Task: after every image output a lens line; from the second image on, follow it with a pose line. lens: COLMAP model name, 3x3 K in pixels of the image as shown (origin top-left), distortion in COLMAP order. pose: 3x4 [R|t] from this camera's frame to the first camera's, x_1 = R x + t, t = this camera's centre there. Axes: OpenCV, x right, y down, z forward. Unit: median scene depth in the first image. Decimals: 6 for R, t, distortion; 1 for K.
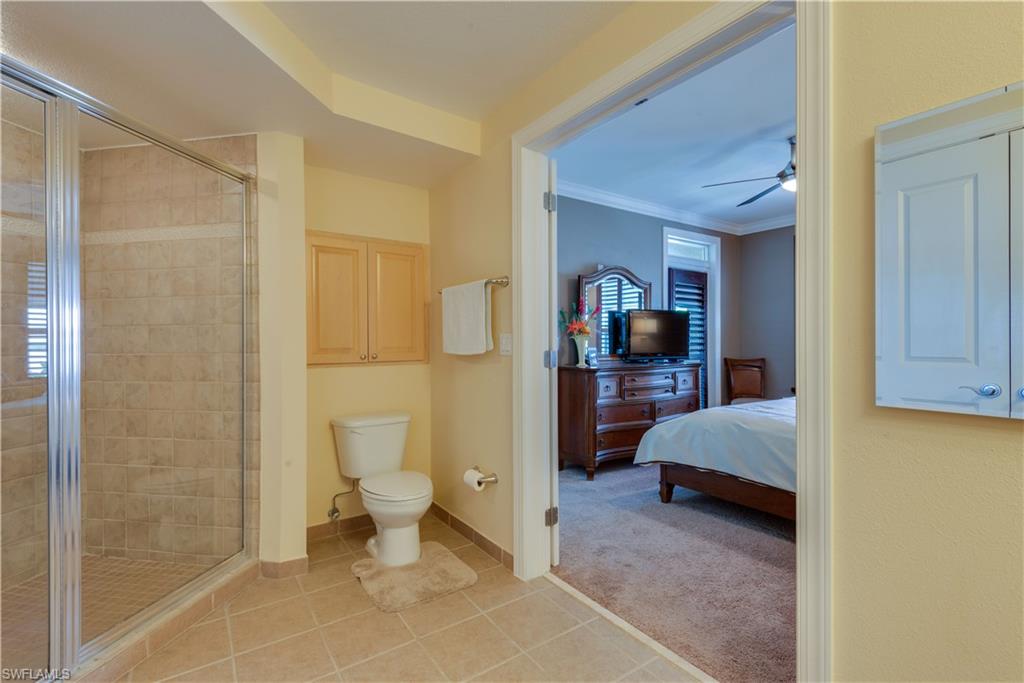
lens RADIAL K [[459.8, 0, 510.1], [0, 459.8, 339.4], [0, 0, 1]] dist [0.008963, -0.007246]
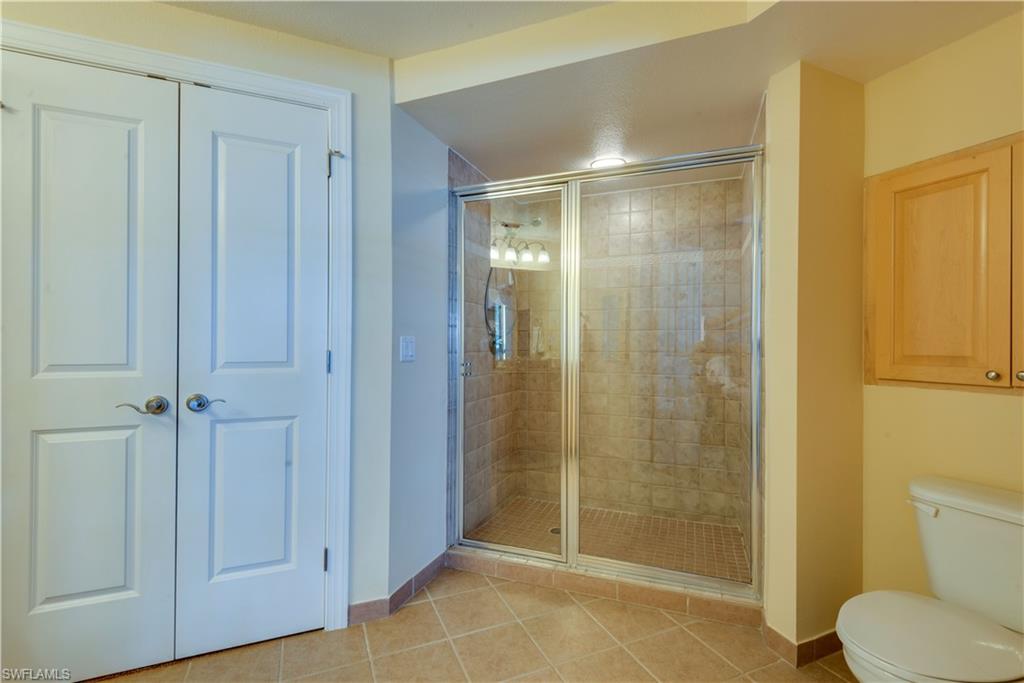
lens RADIAL K [[459.8, 0, 513.3], [0, 459.8, 341.2], [0, 0, 1]] dist [0.008963, -0.007246]
pose [[-0.191921, -0.002274, -0.981408, 0.281885], [-0.006624, 0.999978, -0.001021, 0.004702], [0.981388, 0.006305, -0.191932, 0.578414]]
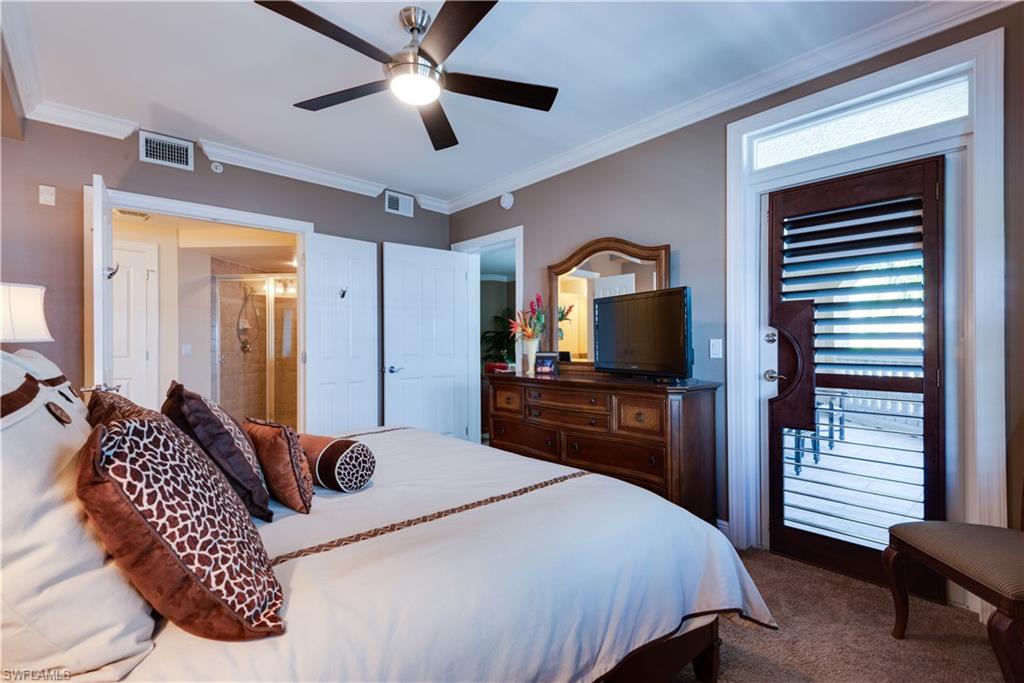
lens RADIAL K [[459.8, 0, 515.4], [0, 459.8, 339.1], [0, 0, 1]] dist [0.008963, -0.007246]
pose [[0.139705, -0.012321, -0.990117, 1.541346], [0.007248, 0.999909, -0.011420, 0.005642], [0.990167, -0.005581, 0.139782, 1.286797]]
